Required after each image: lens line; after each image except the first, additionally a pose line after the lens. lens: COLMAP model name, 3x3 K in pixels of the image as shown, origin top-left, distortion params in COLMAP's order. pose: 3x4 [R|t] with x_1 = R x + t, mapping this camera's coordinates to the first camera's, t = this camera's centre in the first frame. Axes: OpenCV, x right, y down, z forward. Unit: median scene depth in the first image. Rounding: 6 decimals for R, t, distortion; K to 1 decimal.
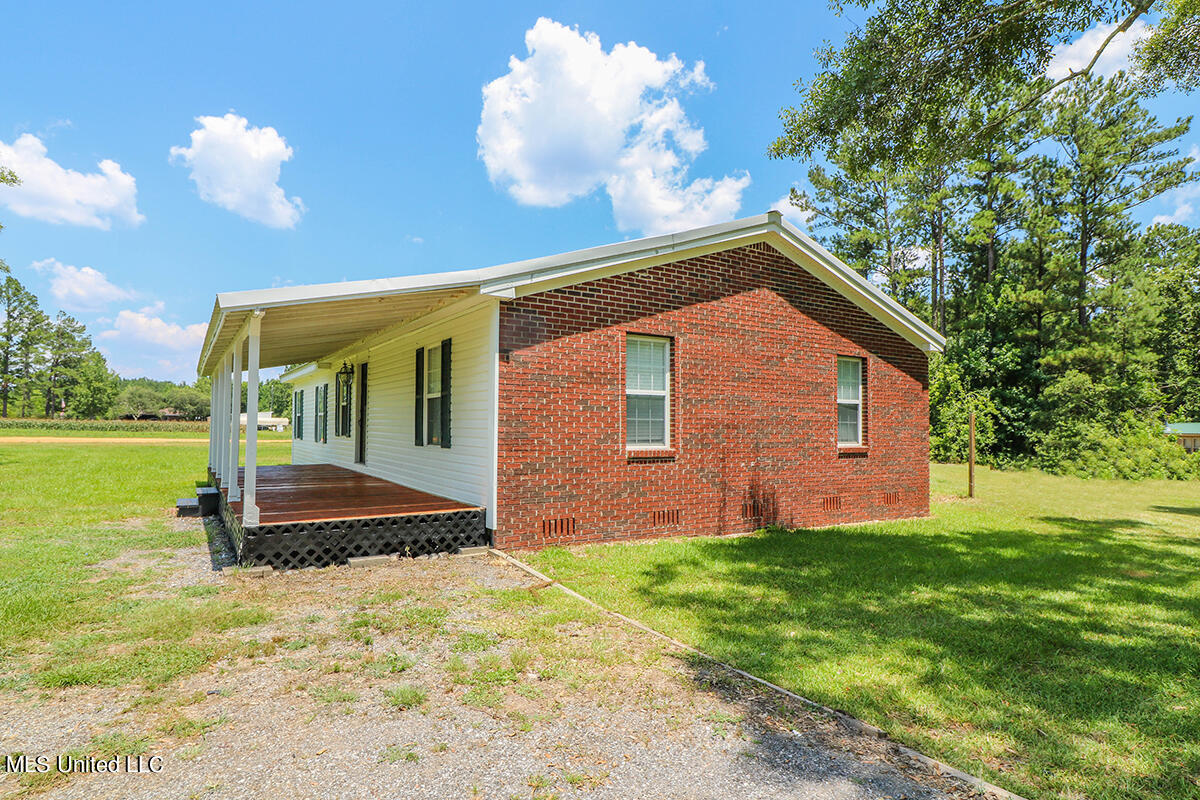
lens RADIAL K [[687.1, 0, 609.0], [0, 687.1, 403.4], [0, 0, 1]] dist [-0.000870, -0.004865]
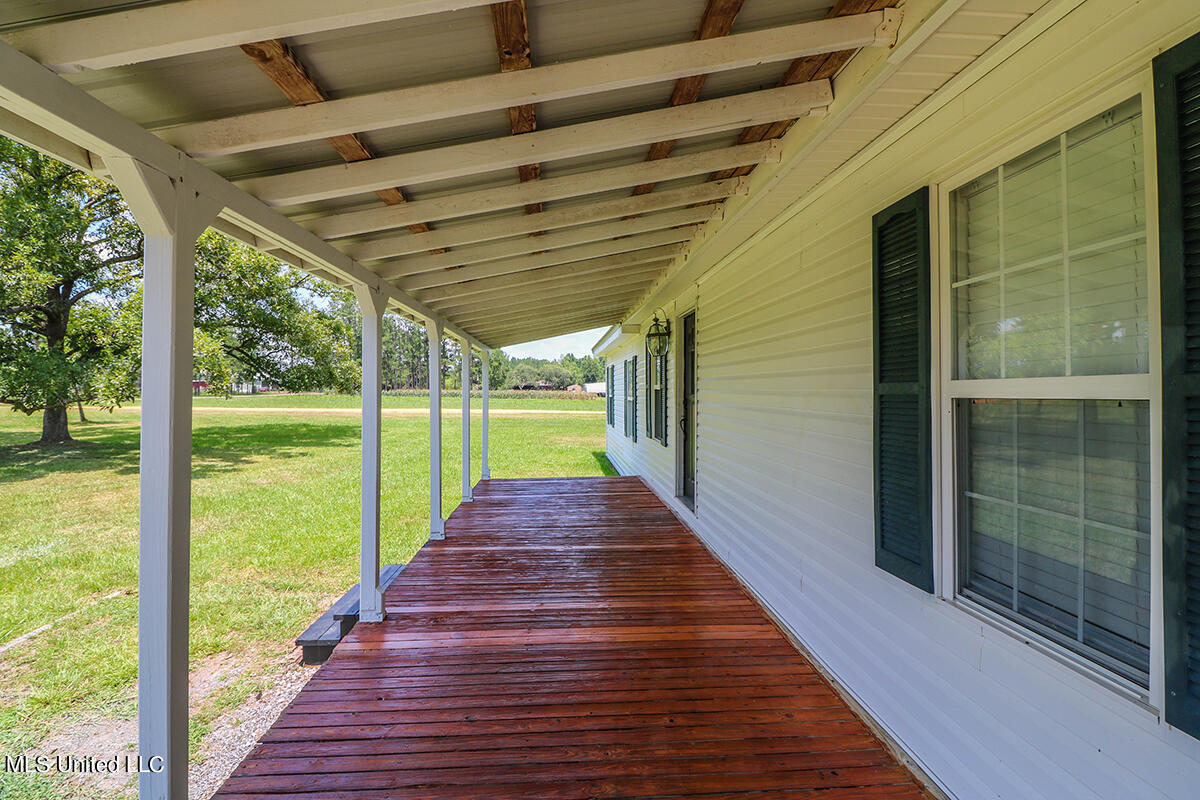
lens RADIAL K [[571.8, 0, 600.0], [0, 571.8, 394.0], [0, 0, 1]] dist [-0.003208, -0.001575]
pose [[0.881899, -0.007827, -0.471374, -0.175656], [0.027906, 0.998976, 0.035624, -0.011660], [0.470612, -0.044571, 0.881214, 0.484869]]
